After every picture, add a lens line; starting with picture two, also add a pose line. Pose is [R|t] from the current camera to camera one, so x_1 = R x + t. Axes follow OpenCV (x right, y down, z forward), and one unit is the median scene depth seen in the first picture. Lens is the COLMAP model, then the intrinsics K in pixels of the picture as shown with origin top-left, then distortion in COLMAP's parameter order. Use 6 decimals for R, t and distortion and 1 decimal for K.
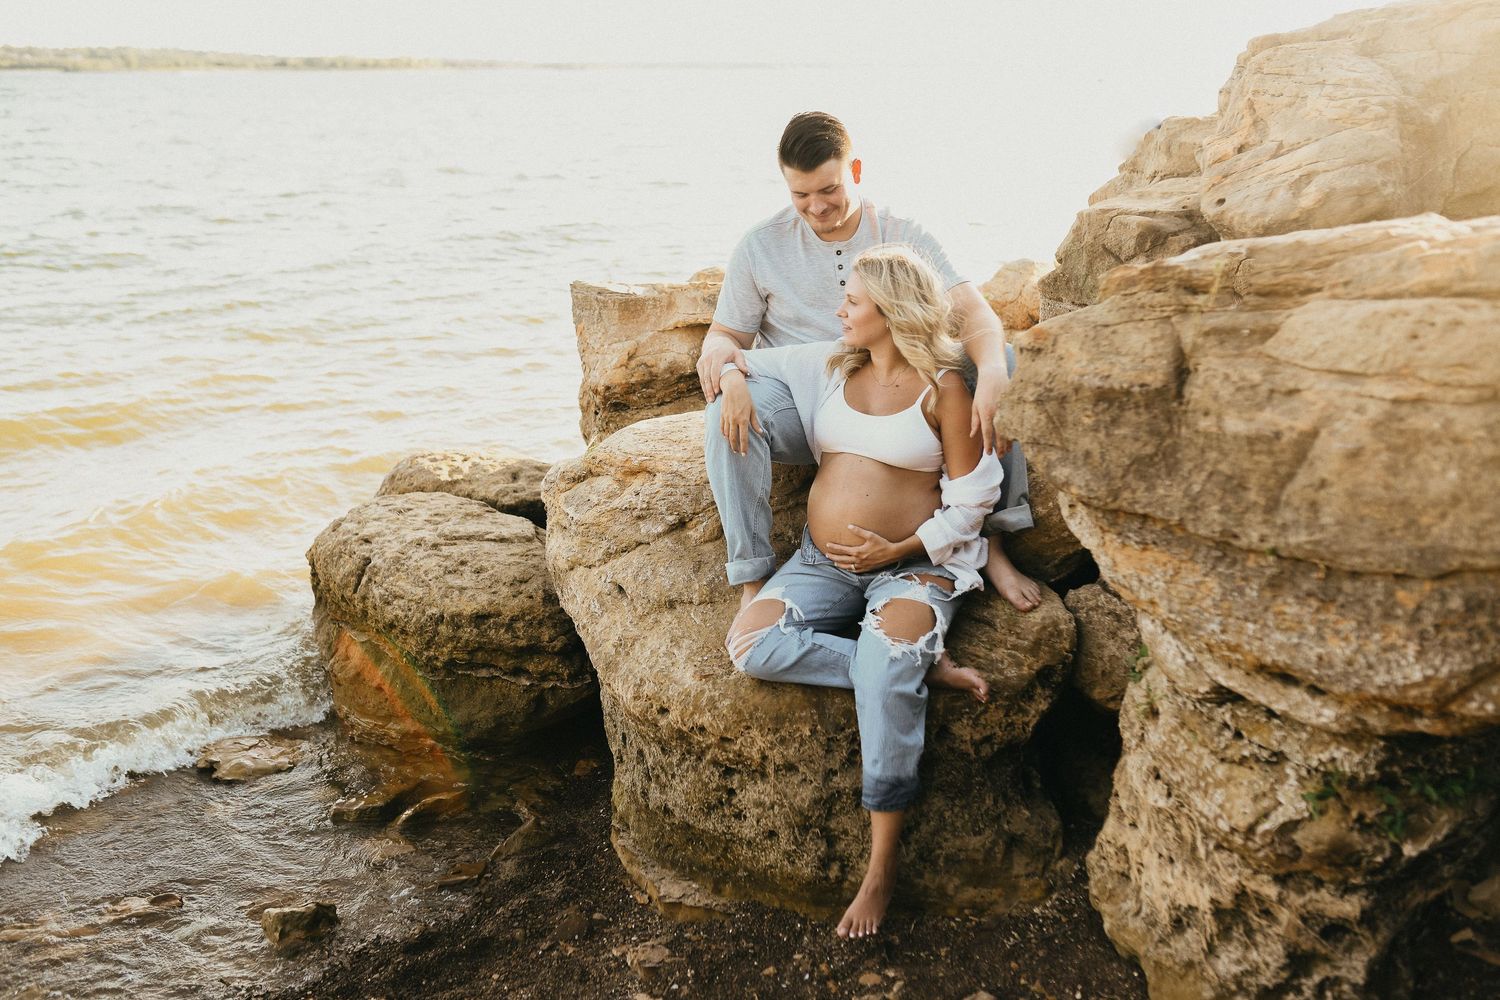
lens RADIAL K [[1441.3, 0, 758.1], [0, 1441.3, 503.5], [0, 0, 1]] dist [-0.069200, 0.108573]
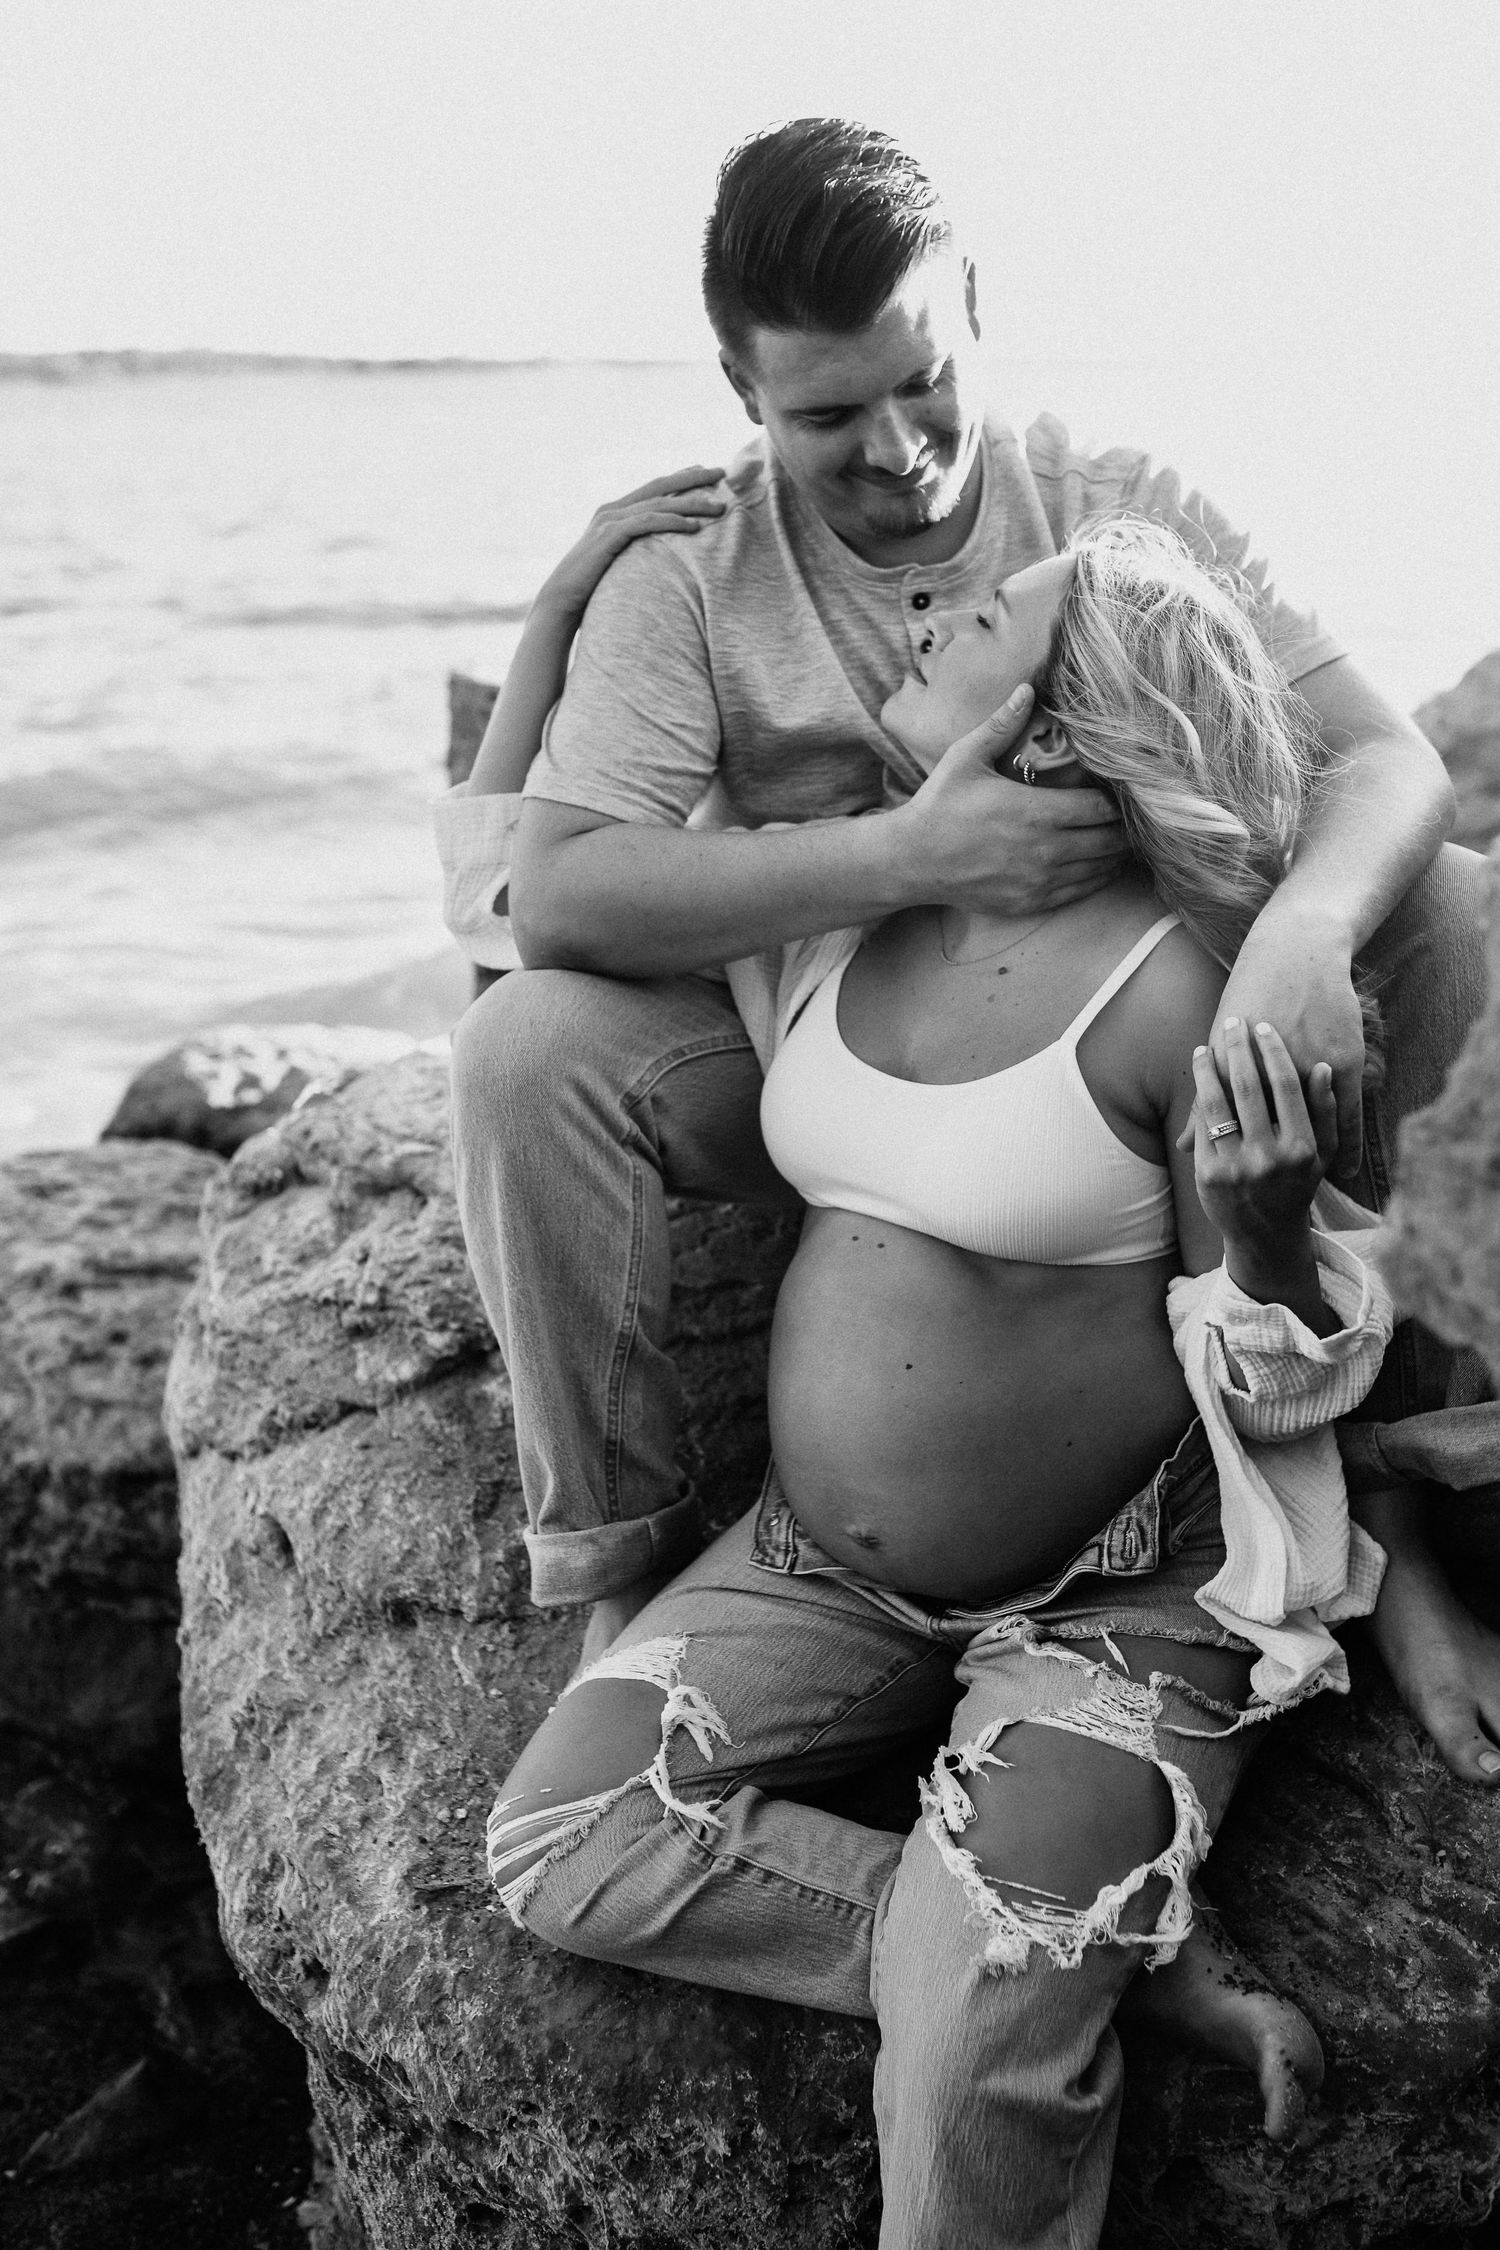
lens RADIAL K [[2244.0, 0, 744.3], [0, 2244.0, 1129.4], [0, 0, 1]] dist [-0.073935, 0.115170]
pose [[0.988744, 0.034733, -0.145528, 0.089990], [-0.029705, 0.998889, 0.036581, -0.063531], [0.146637, -0.031847, 0.988678, 0.496564]]
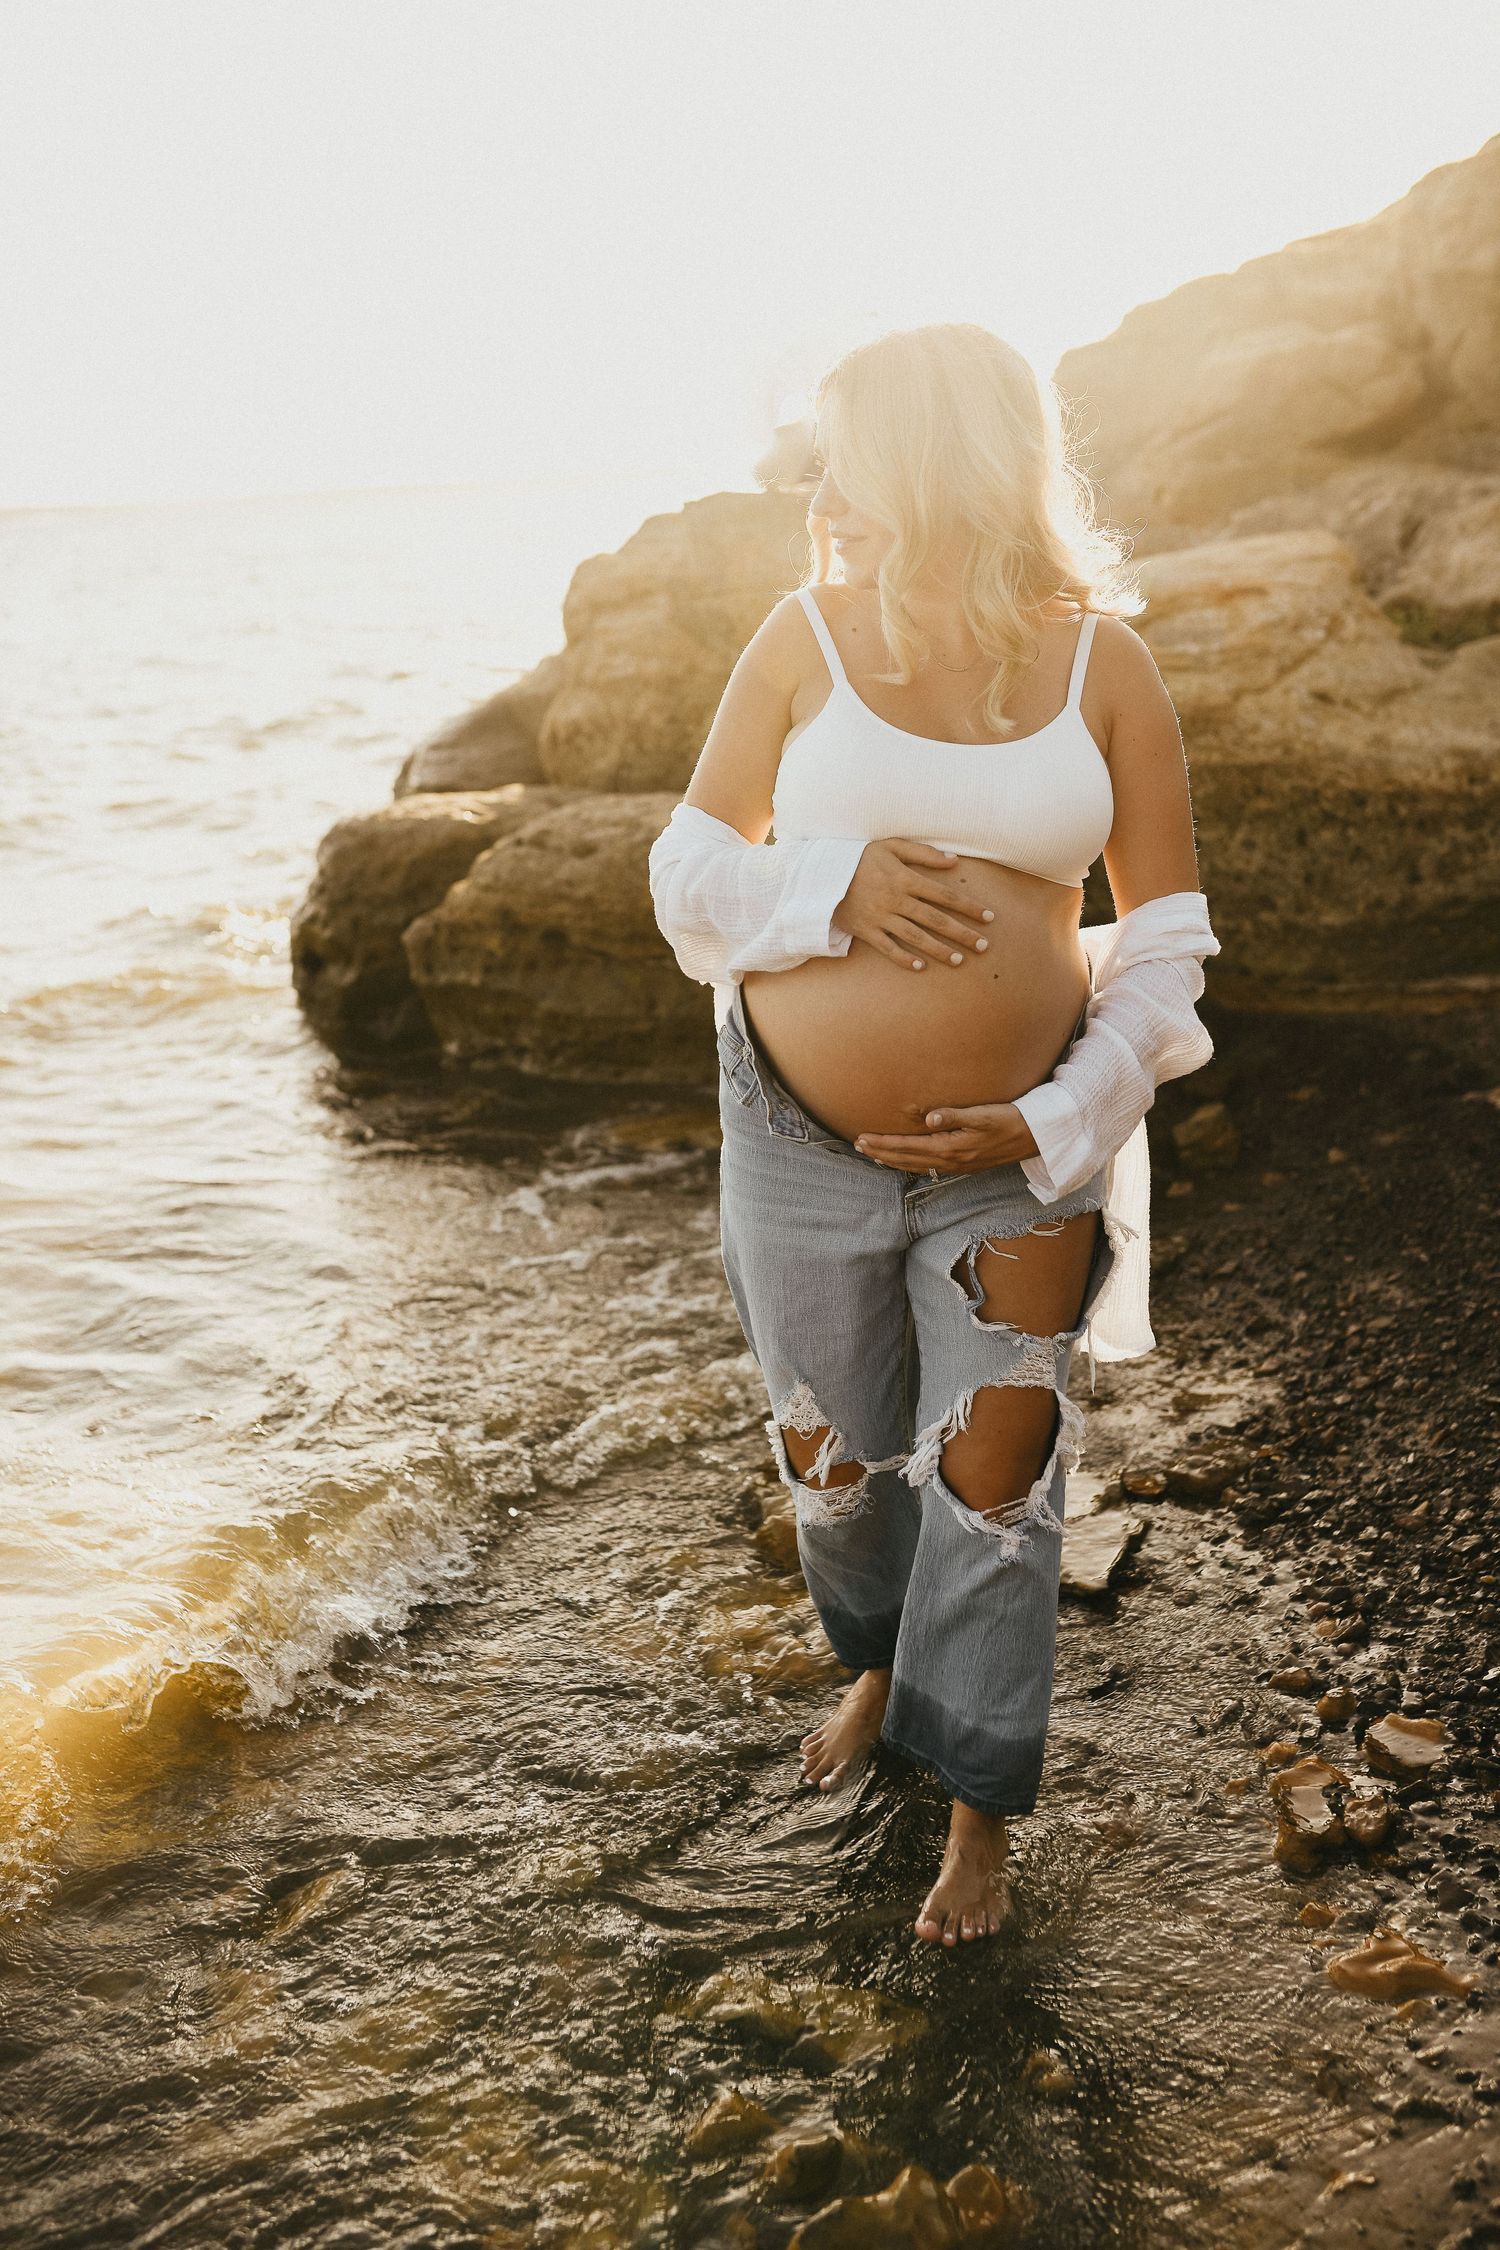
lens RADIAL K [[2184.7, 0, 740.2], [0, 2184.7, 1136.4], [0, 0, 1]] dist [-0.061300, 0.080895]
pose [[0.743113, -0.235062, 0.626522, -1.325194], [0.248081, 0.966328, 0.068306, 0.145154], [-0.621482, 0.104669, 0.776405, 0.189853]]
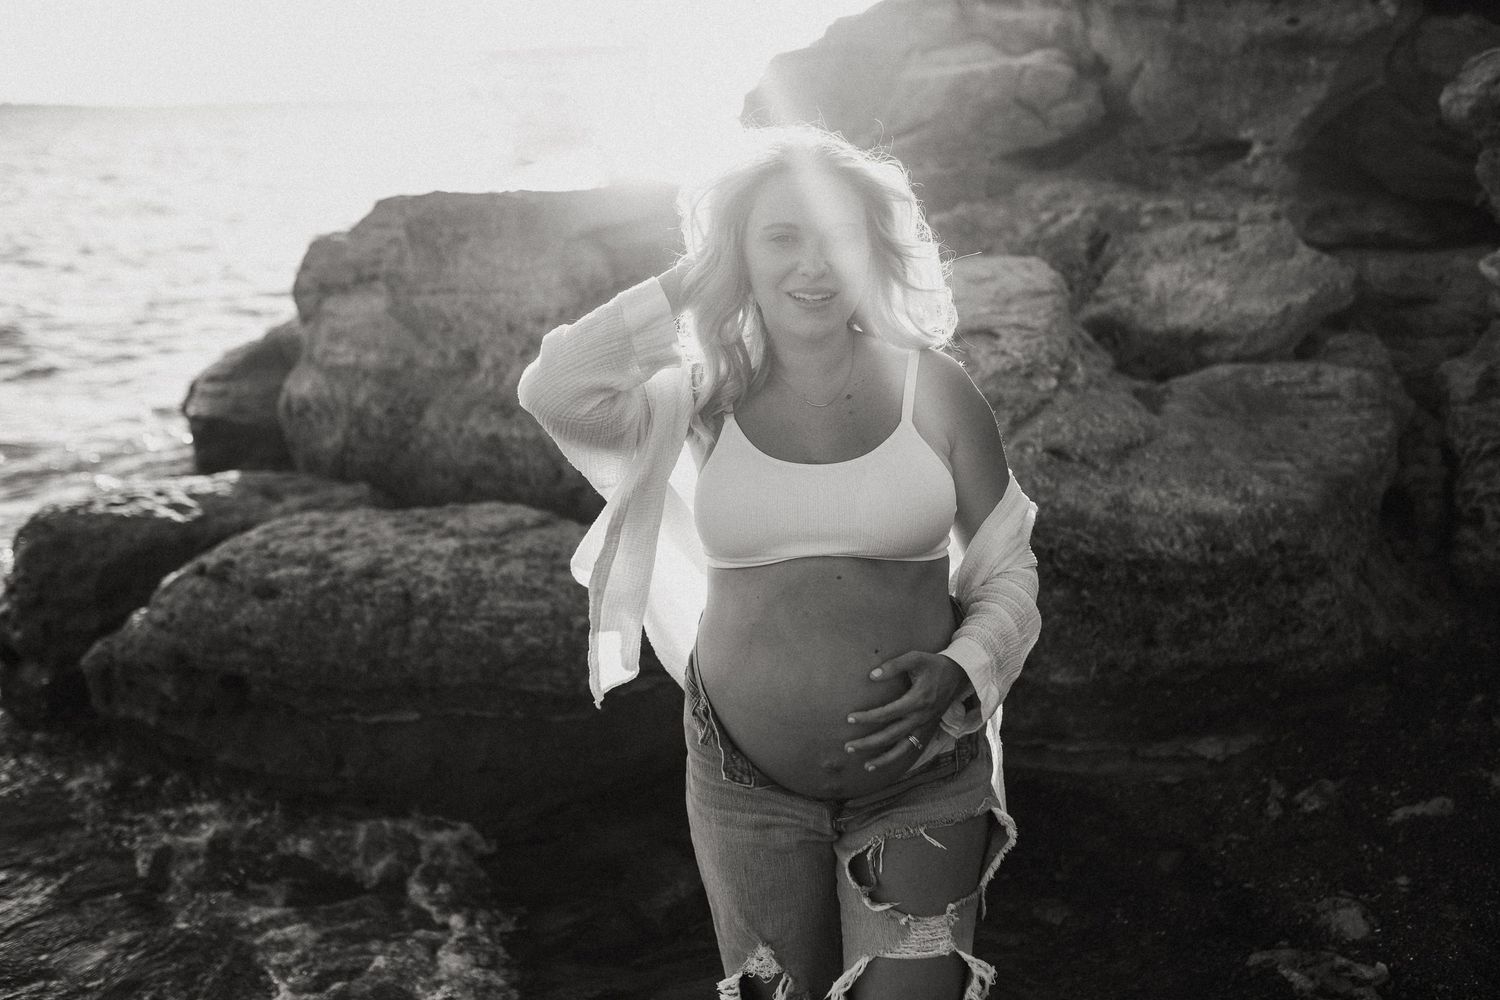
lens RADIAL K [[1441.3, 0, 758.1], [0, 1441.3, 503.5], [0, 0, 1]] dist [-0.069200, 0.108573]
pose [[0.640961, -0.215254, 0.736773, -0.868044], [0.234422, 0.968909, 0.079137, -0.022643], [-0.730900, 0.121992, 0.671493, 0.565937]]
